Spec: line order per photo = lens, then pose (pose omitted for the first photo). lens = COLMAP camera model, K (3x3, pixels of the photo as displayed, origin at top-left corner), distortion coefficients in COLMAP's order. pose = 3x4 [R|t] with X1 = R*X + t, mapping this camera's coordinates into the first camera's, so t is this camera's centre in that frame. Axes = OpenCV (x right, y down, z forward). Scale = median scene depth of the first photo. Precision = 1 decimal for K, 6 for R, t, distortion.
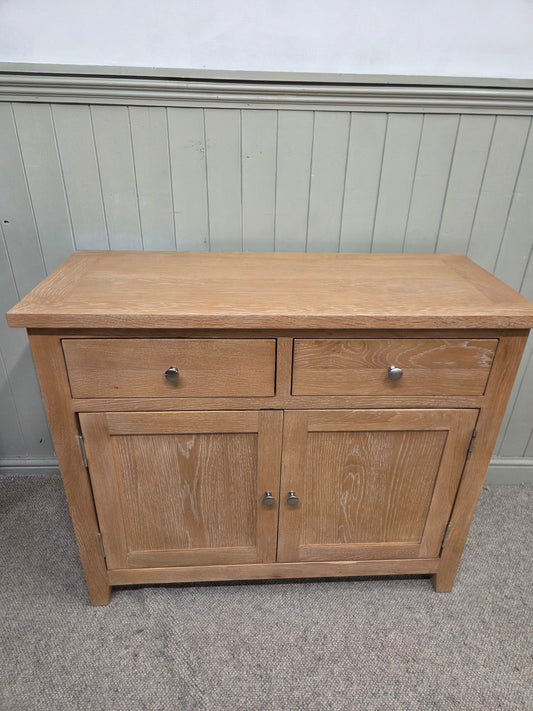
lens RADIAL K [[485.8, 0, 268.7], [0, 485.8, 356.5], [0, 0, 1]] dist [0.053953, -0.048449]
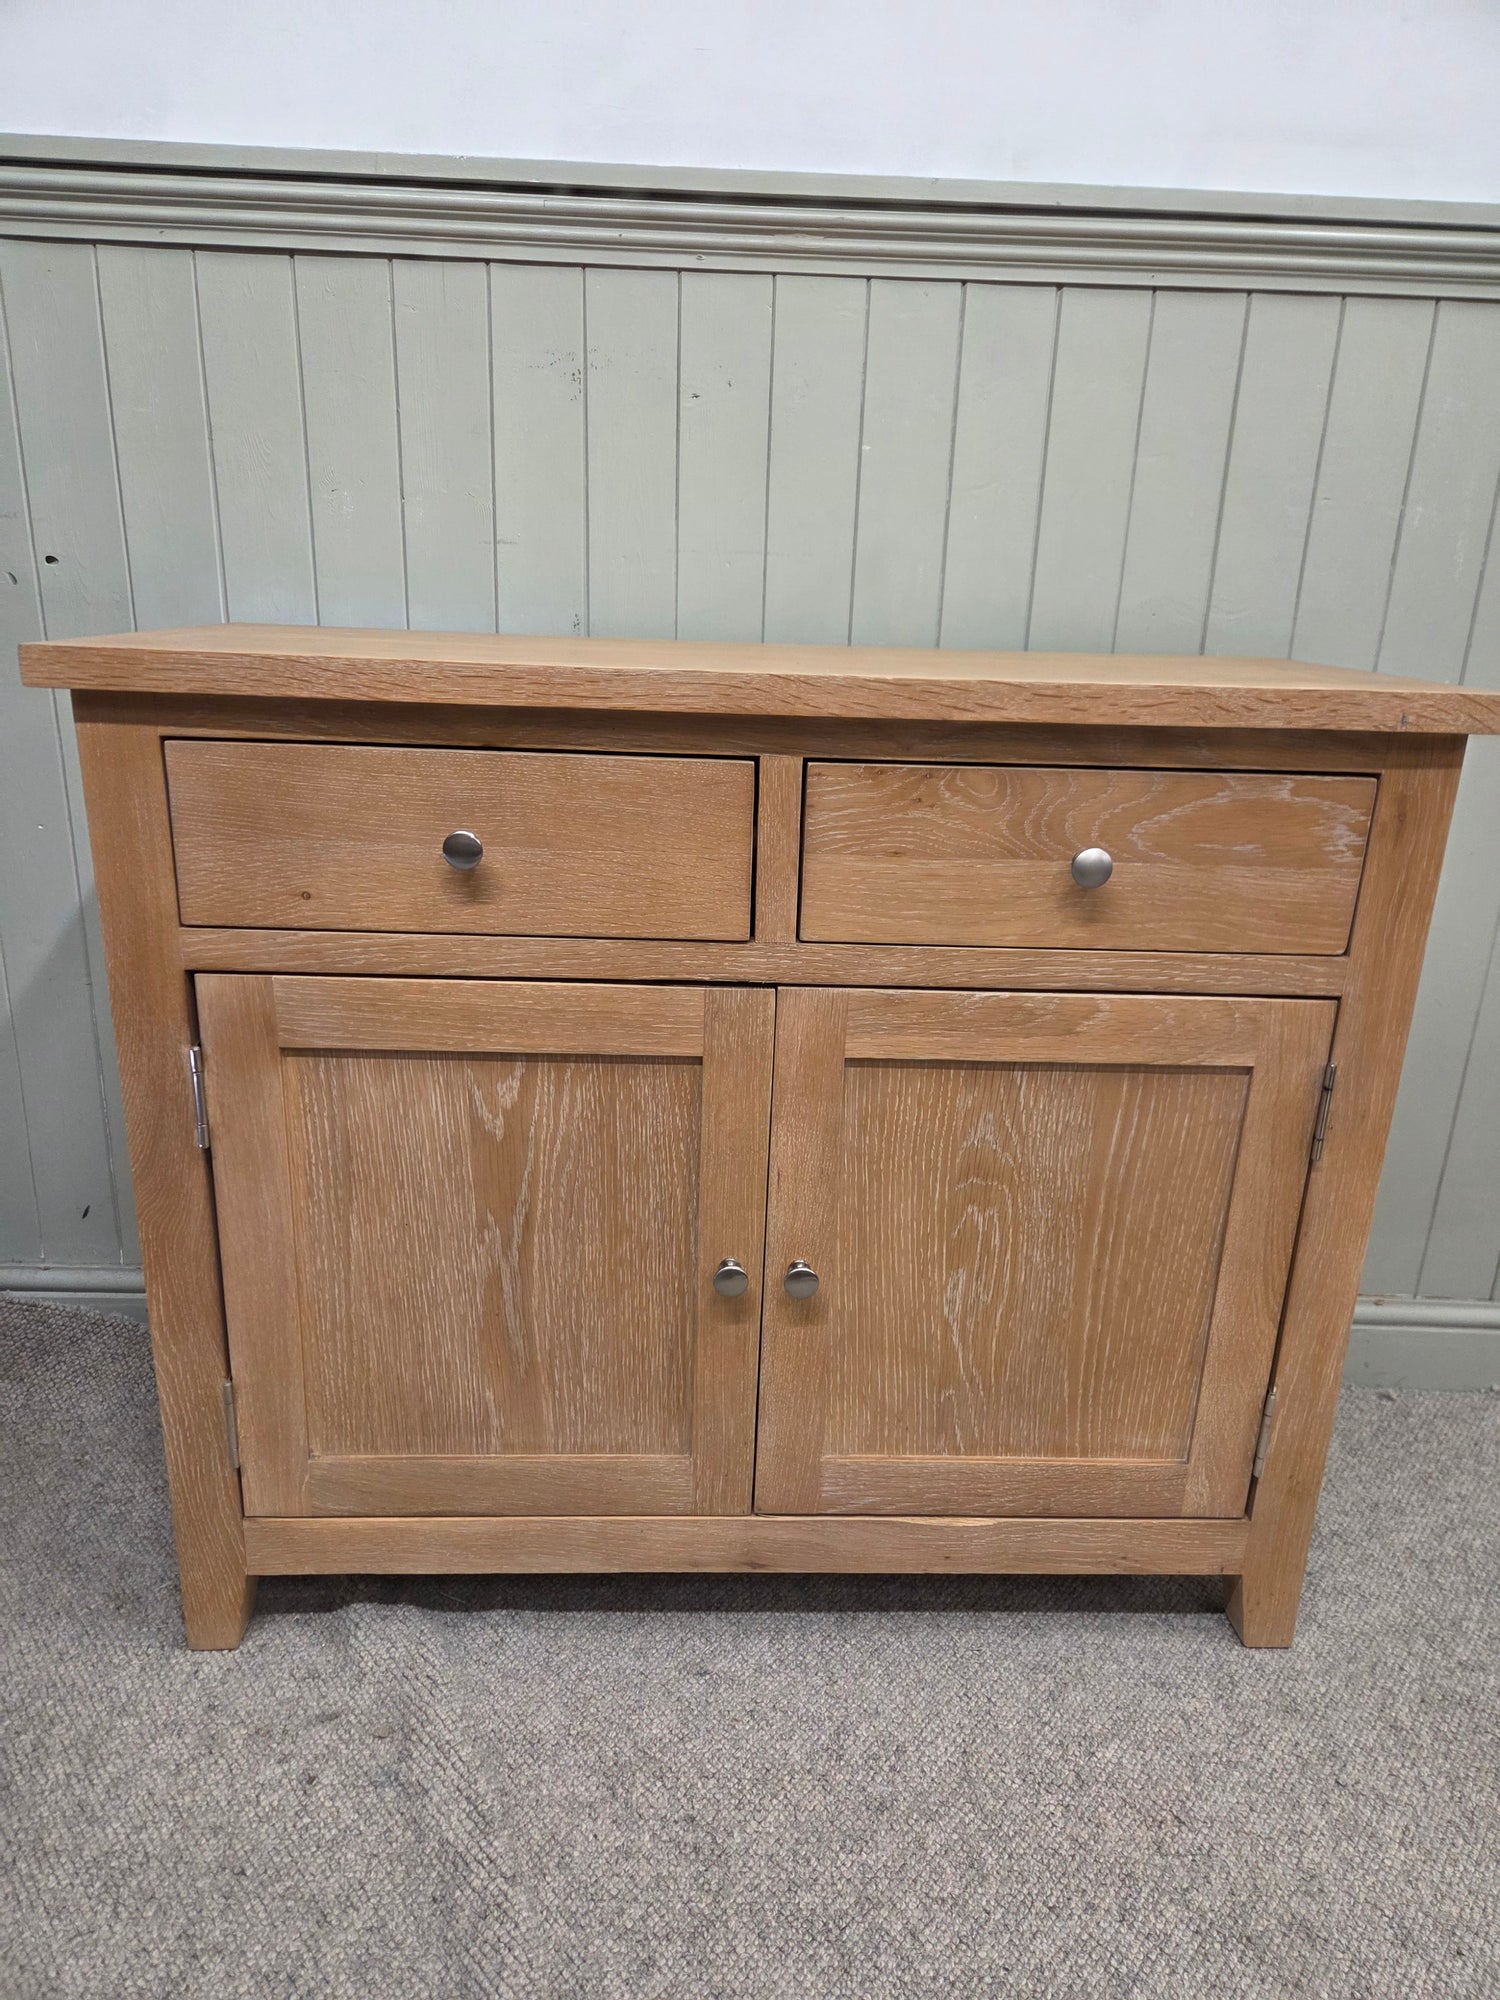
lens RADIAL K [[1366.6, 0, 744.2], [0, 1366.6, 1017.0], [0, 0, 1]] dist [0.053953, -0.048449]
pose [[0.999755, 0.015461, -0.015825, 0.020831], [-0.017966, 0.984774, -0.172911, 0.270758], [0.012911, 0.173153, 0.984810, 0.027092]]
